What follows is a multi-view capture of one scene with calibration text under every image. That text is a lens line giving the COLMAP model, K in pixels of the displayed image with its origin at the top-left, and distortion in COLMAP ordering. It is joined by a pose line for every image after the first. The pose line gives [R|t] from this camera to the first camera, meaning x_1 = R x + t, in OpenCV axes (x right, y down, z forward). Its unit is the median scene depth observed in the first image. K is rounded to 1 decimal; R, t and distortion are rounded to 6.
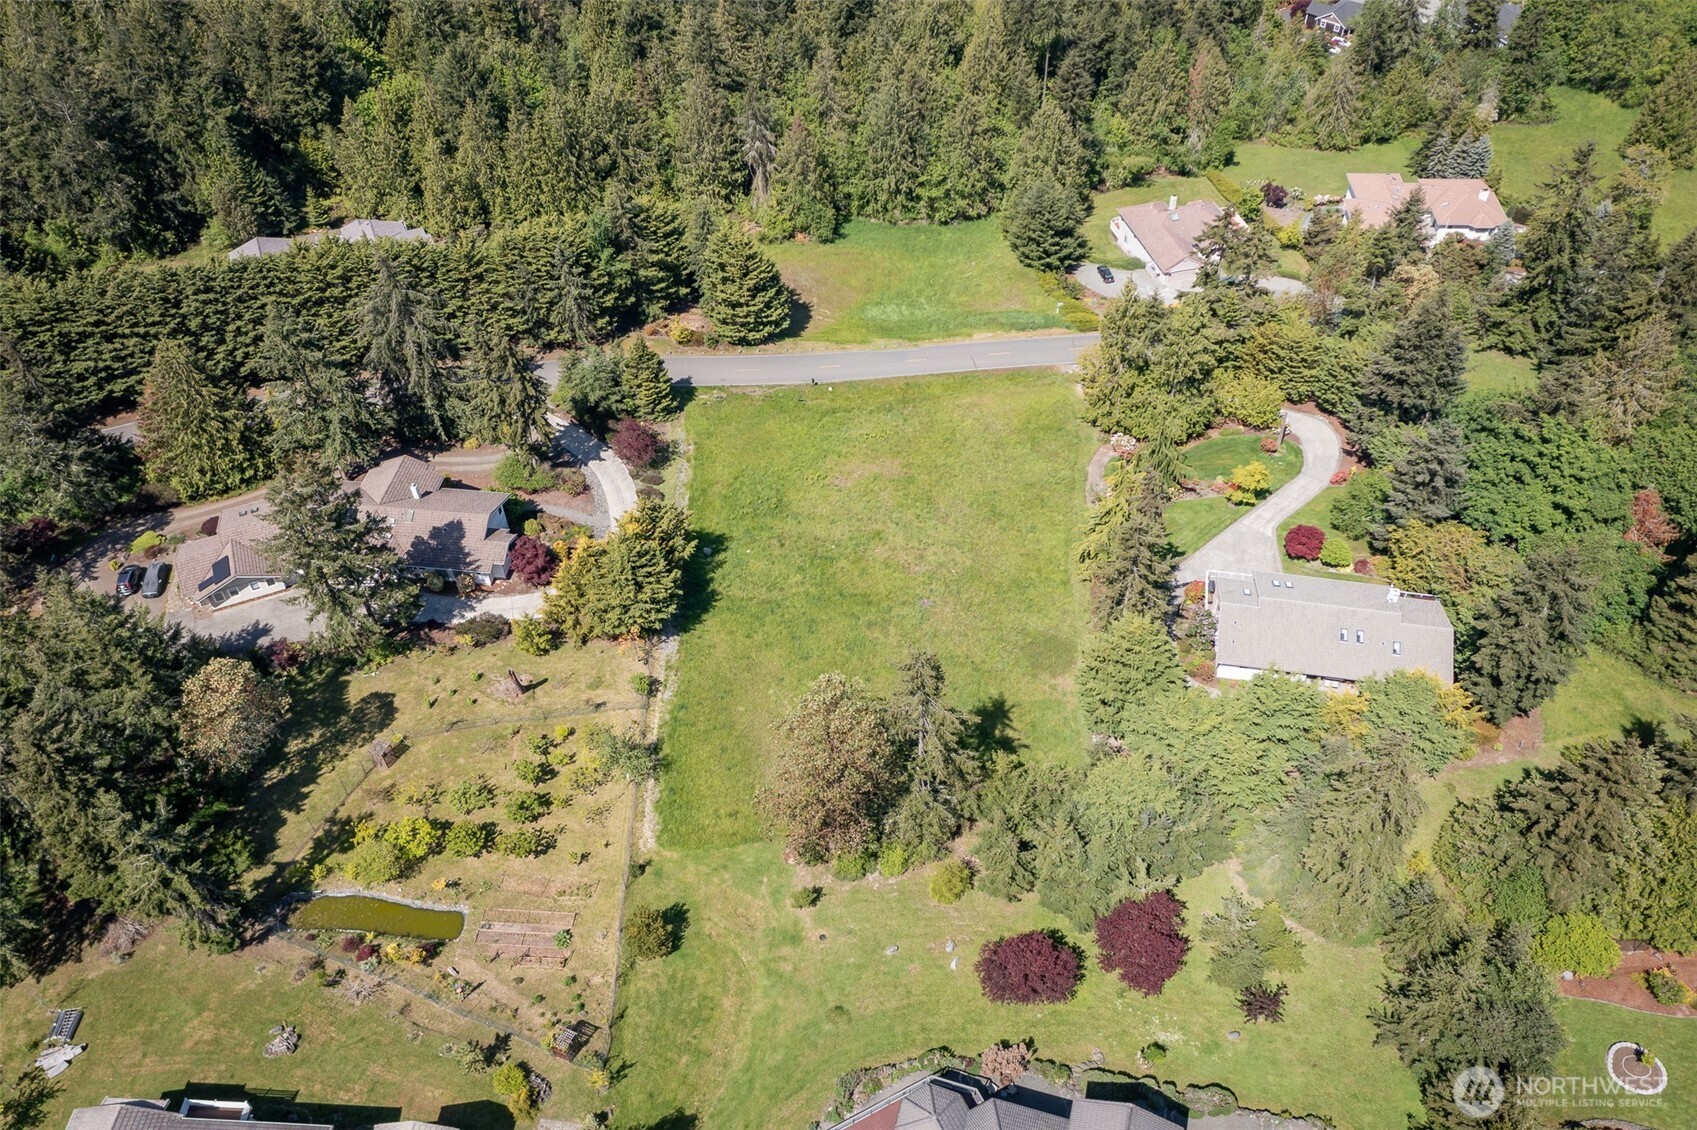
lens RADIAL K [[1348.3, 0, 851.1], [0, 1348.3, 556.3], [0, 0, 1]] dist [-0.012906, 0.010378]
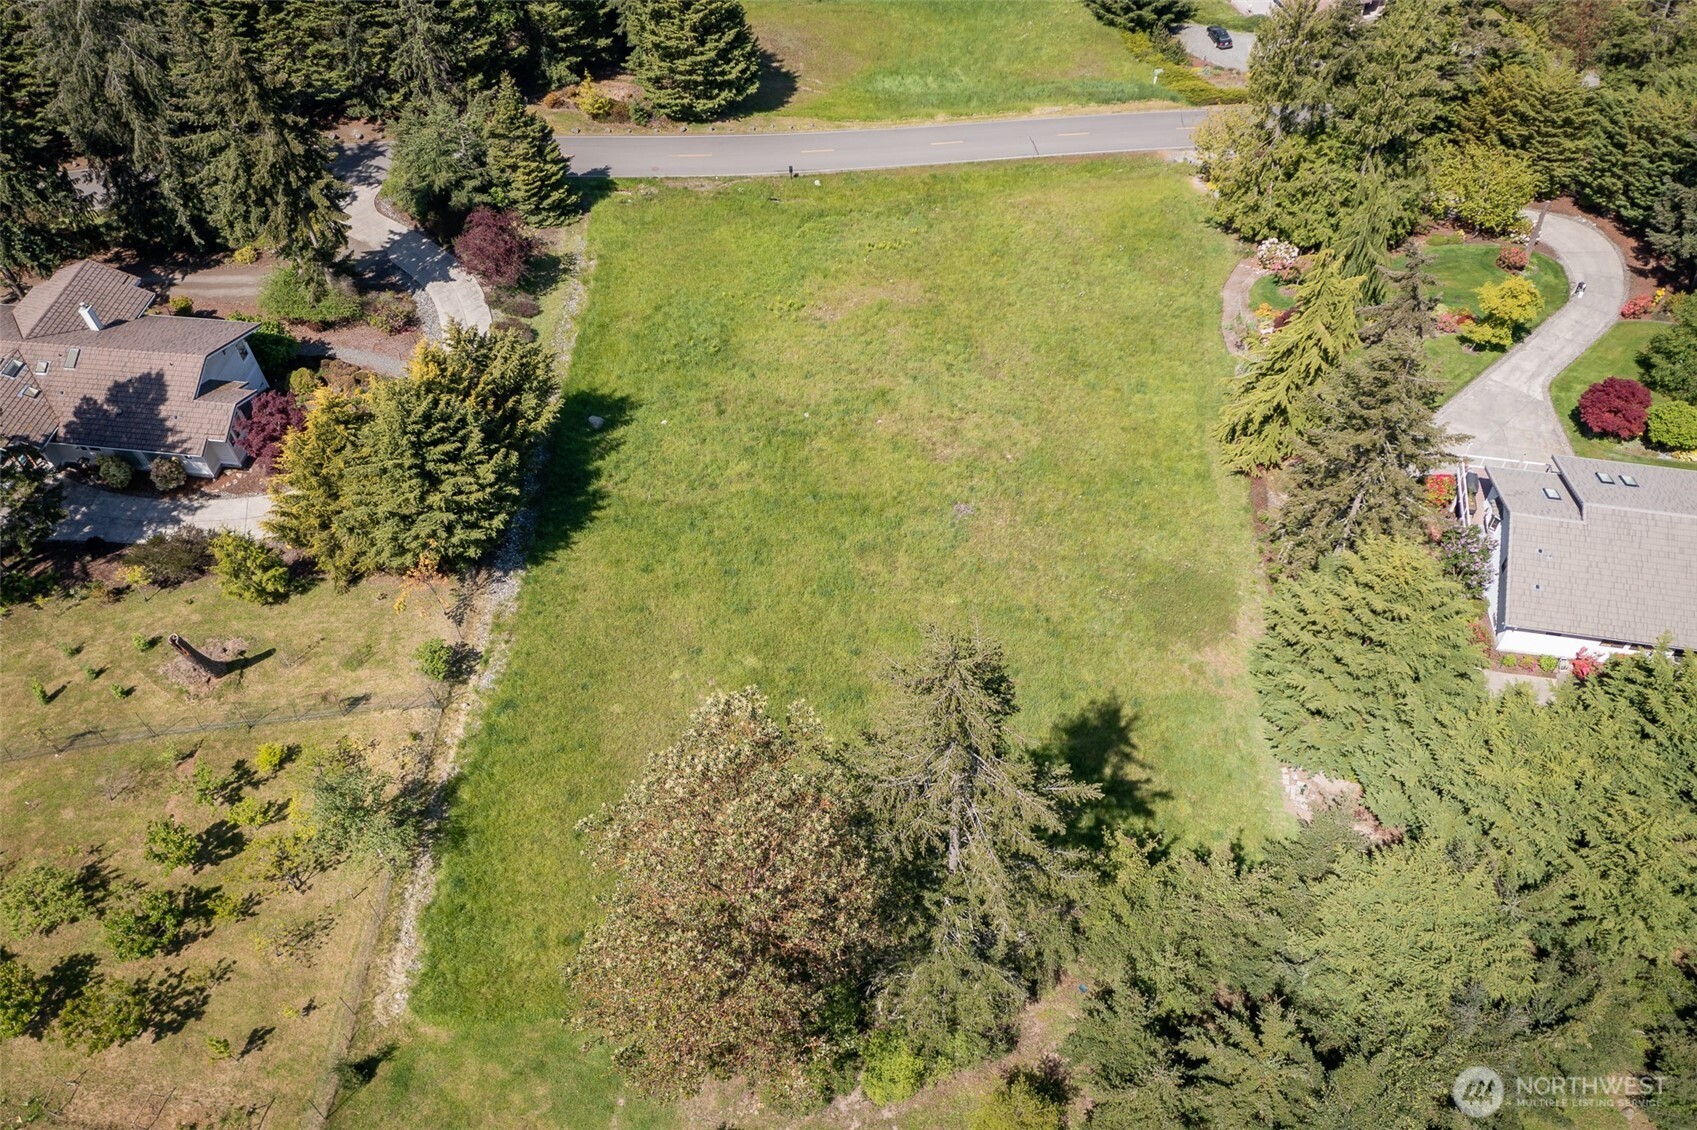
lens RADIAL K [[1348.3, 0, 849.6], [0, 1348.3, 555.9], [0, 0, 1]] dist [-0.012906, 0.010378]
pose [[0.999749, 0.003840, -0.022072, 0.017293], [-0.002171, 0.997173, 0.075106, 0.009320], [0.022297, -0.075039, 0.996931, 0.365625]]
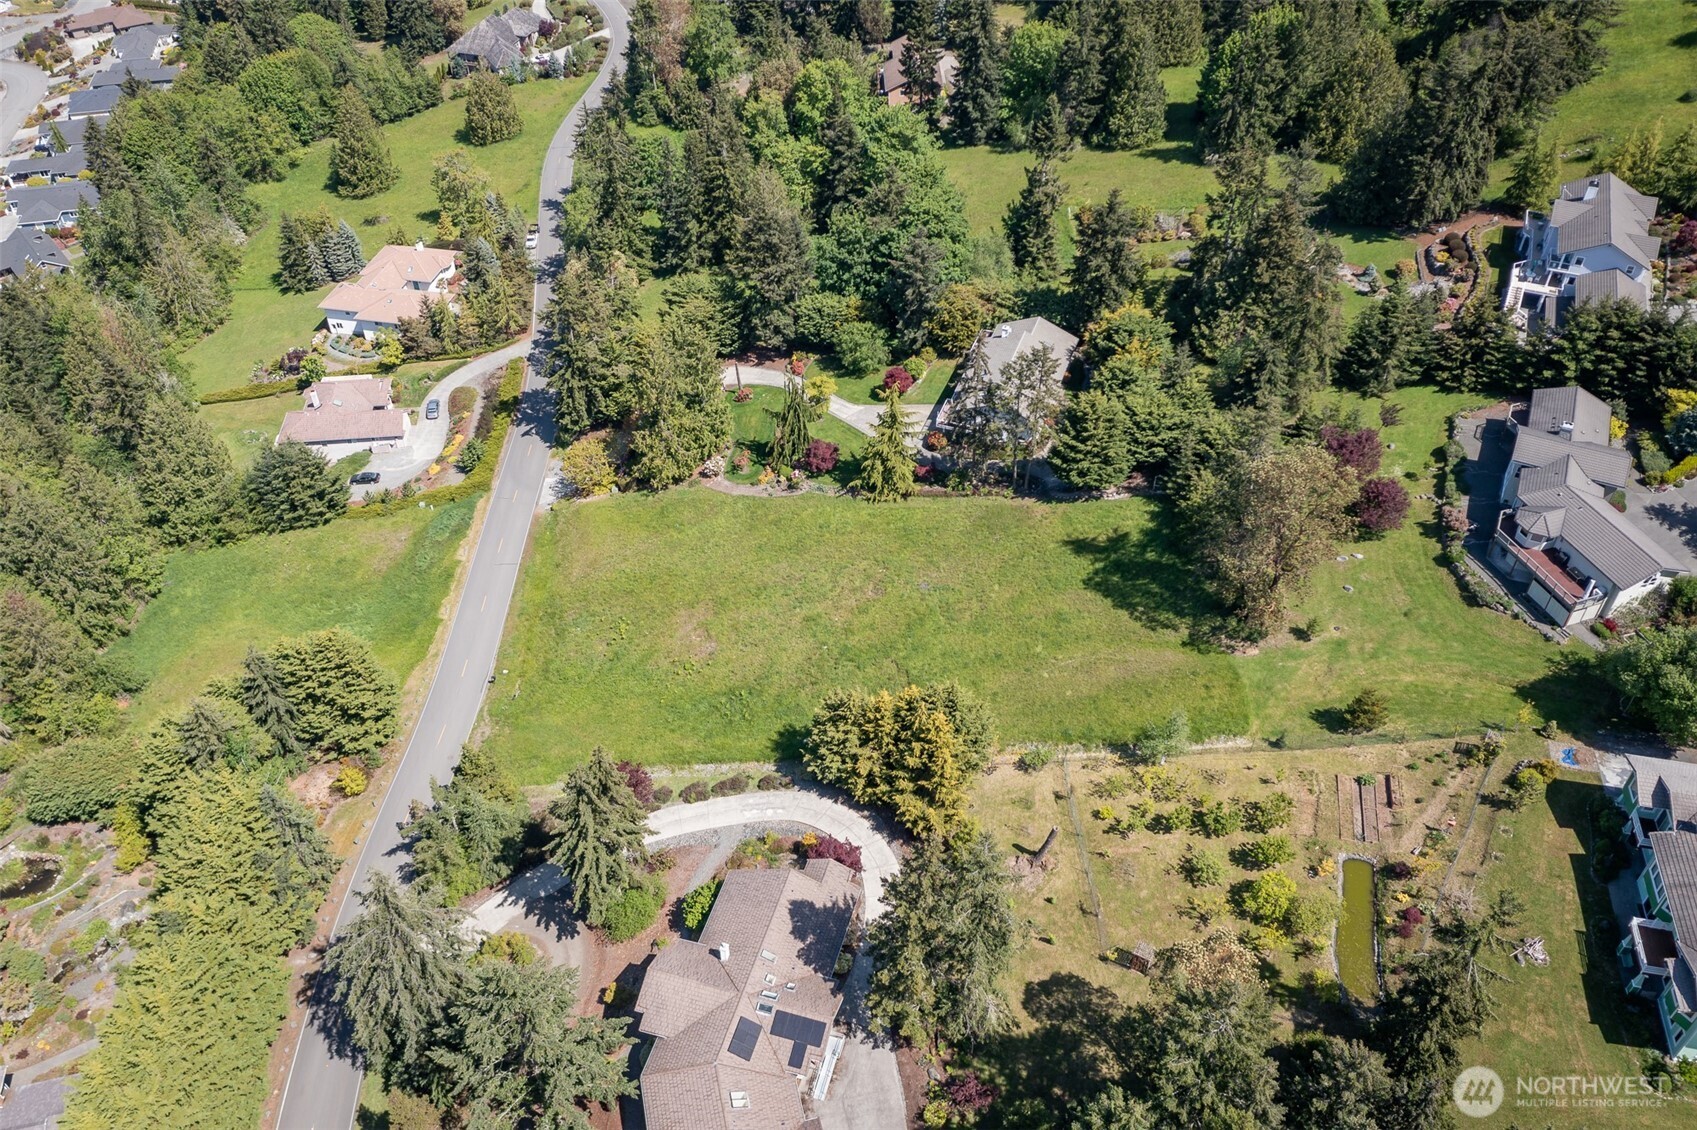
lens RADIAL K [[1348.3, 0, 851.4], [0, 1348.3, 565.3], [0, 0, 1]] dist [-0.012906, 0.010378]
pose [[0.151875, -0.643399, 0.750315, -0.657688], [0.713229, 0.596887, 0.367465, -0.361816], [-0.684279, 0.479338, 0.549543, 0.369094]]
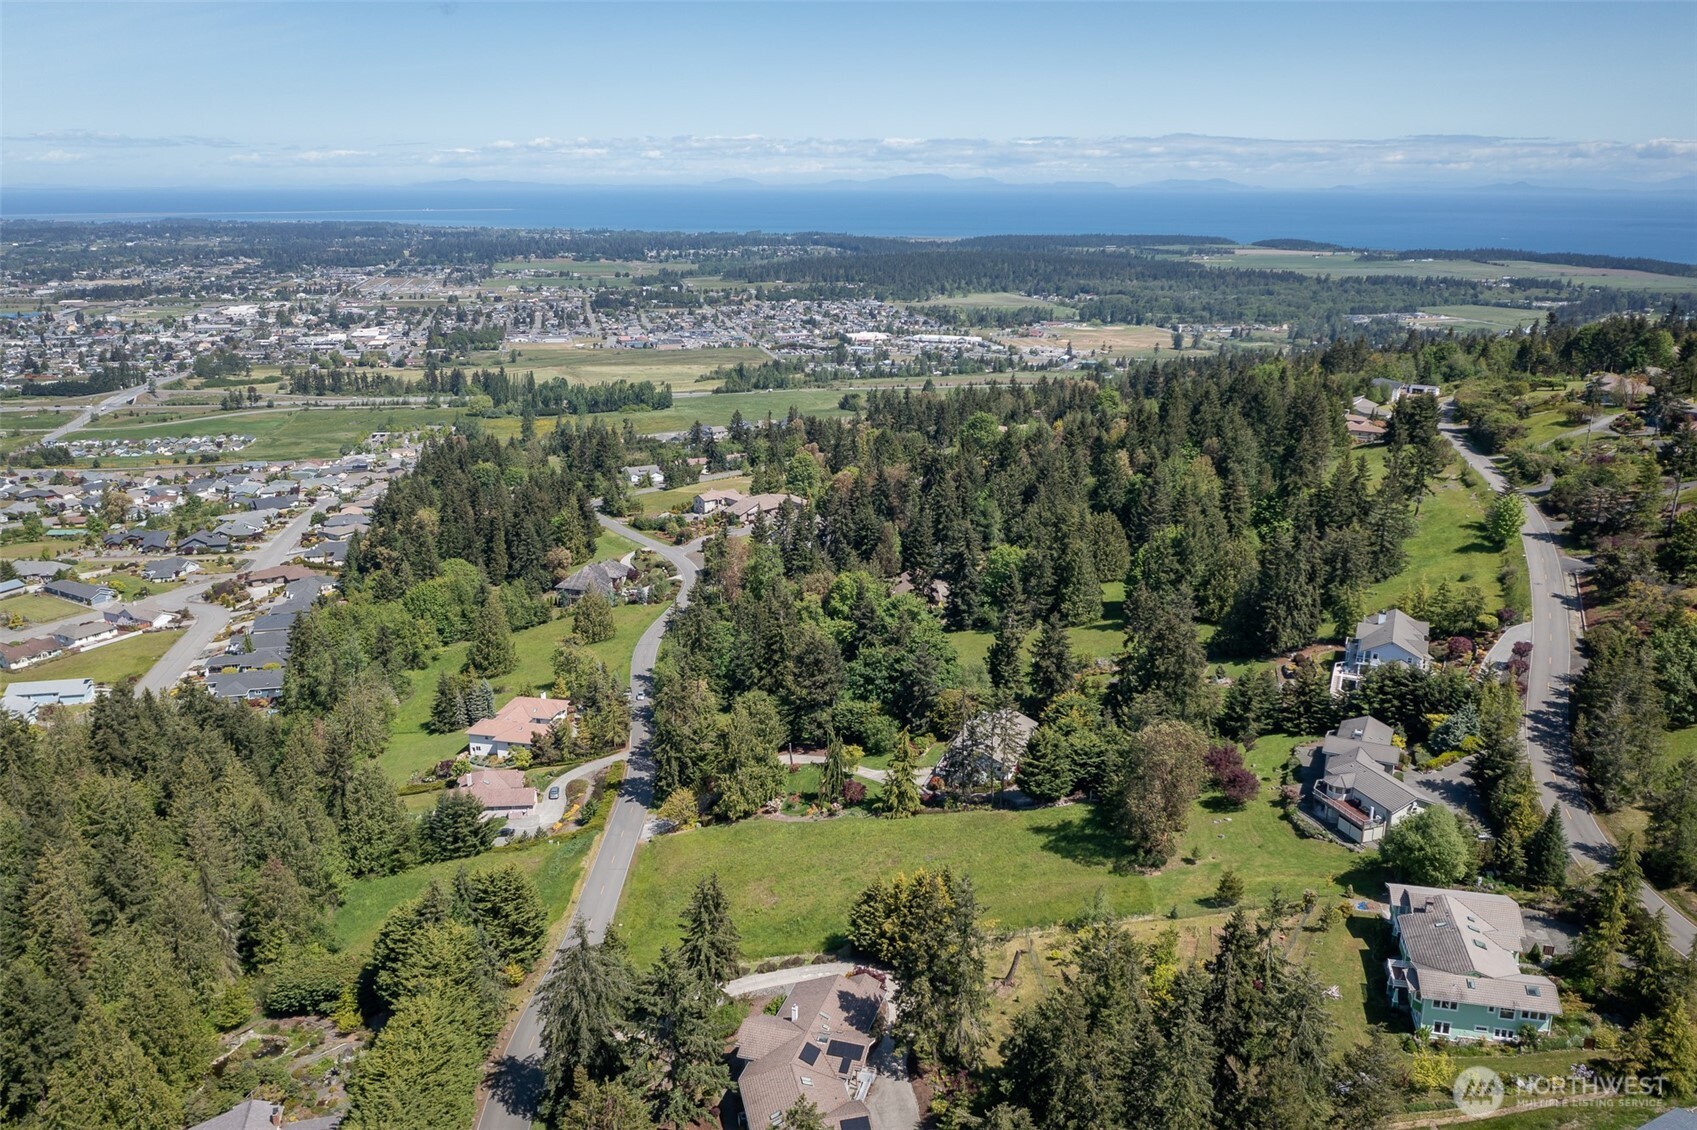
lens RADIAL K [[1348.3, 0, 851.9], [0, 1348.3, 567.1], [0, 0, 1]] dist [-0.012906, 0.010378]
pose [[0.160474, -0.256169, 0.953219, -1.145395], [0.708844, 0.701952, 0.069310, -0.313999], [-0.686868, 0.664561, 0.294229, 0.335155]]
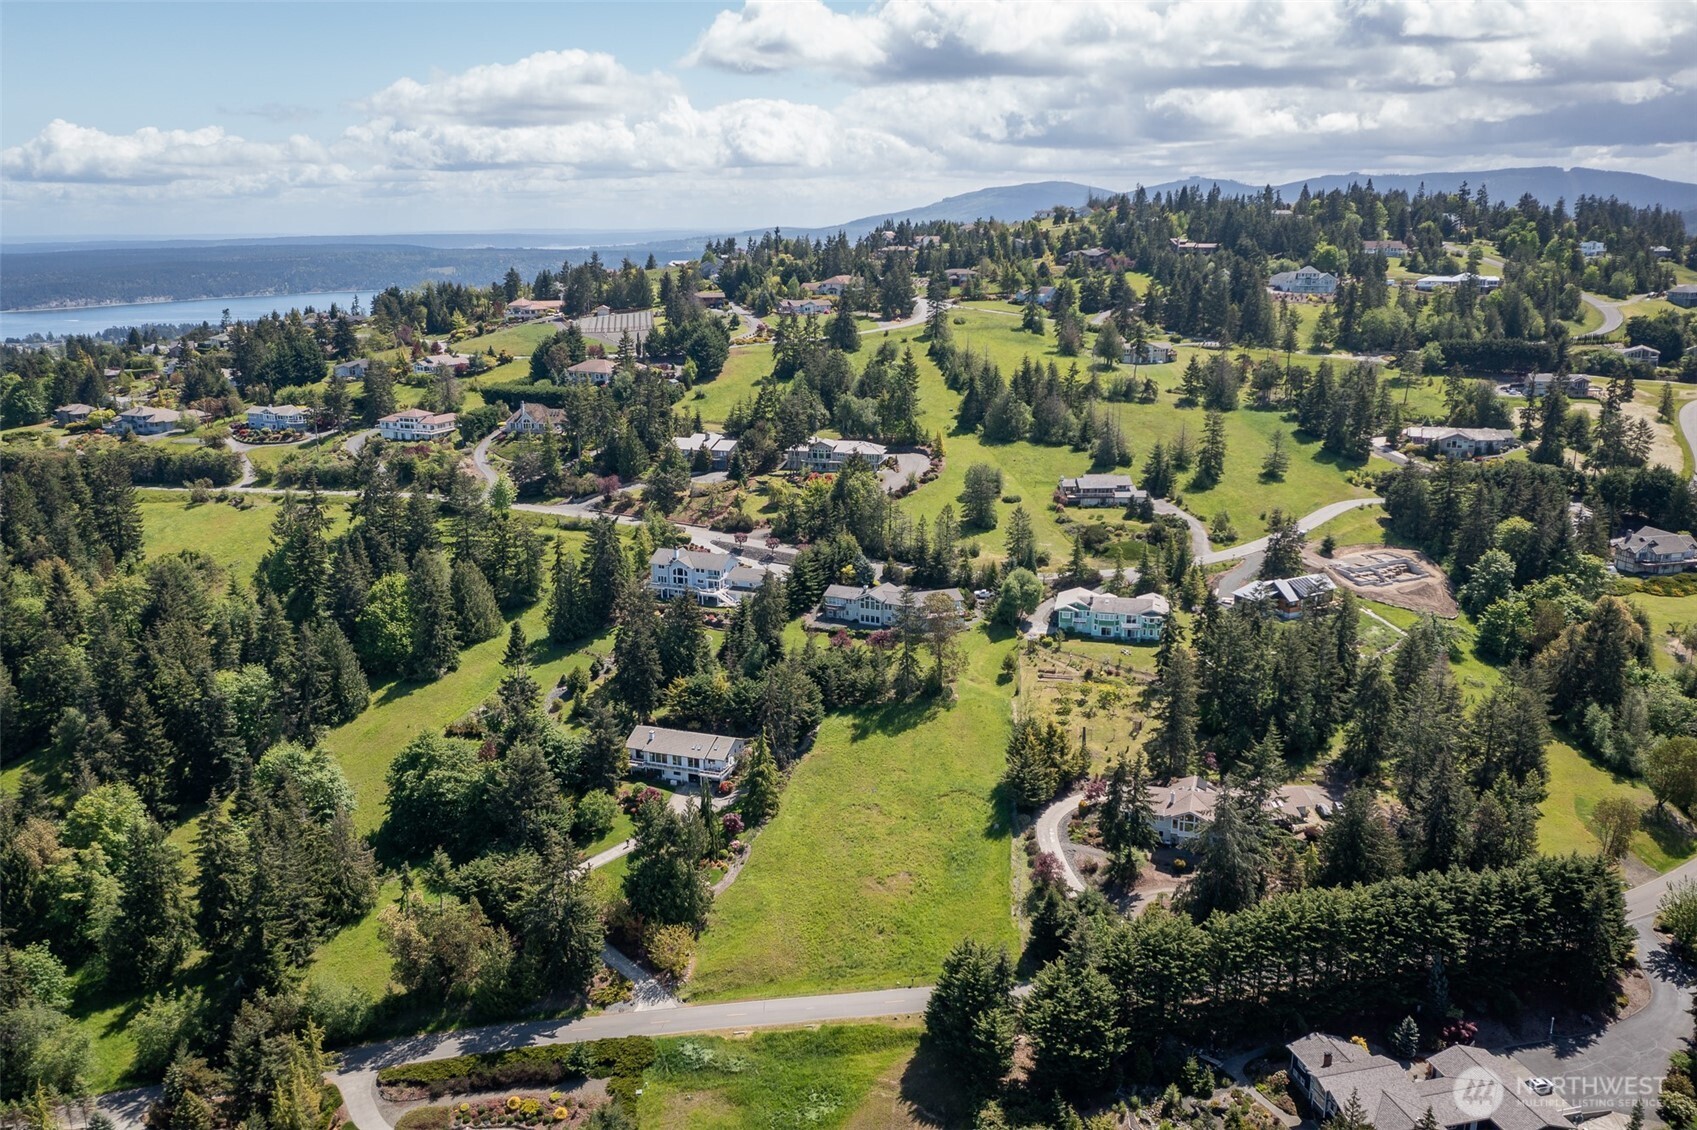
lens RADIAL K [[1348.3, 0, 847.2], [0, 1348.3, 554.5], [0, 0, 1]] dist [-0.012906, 0.010378]
pose [[-0.986190, -0.011456, 0.165221, -0.176195], [0.137907, 0.495620, 0.857521, -1.447704], [-0.091710, 0.868464, -0.487196, 1.384824]]
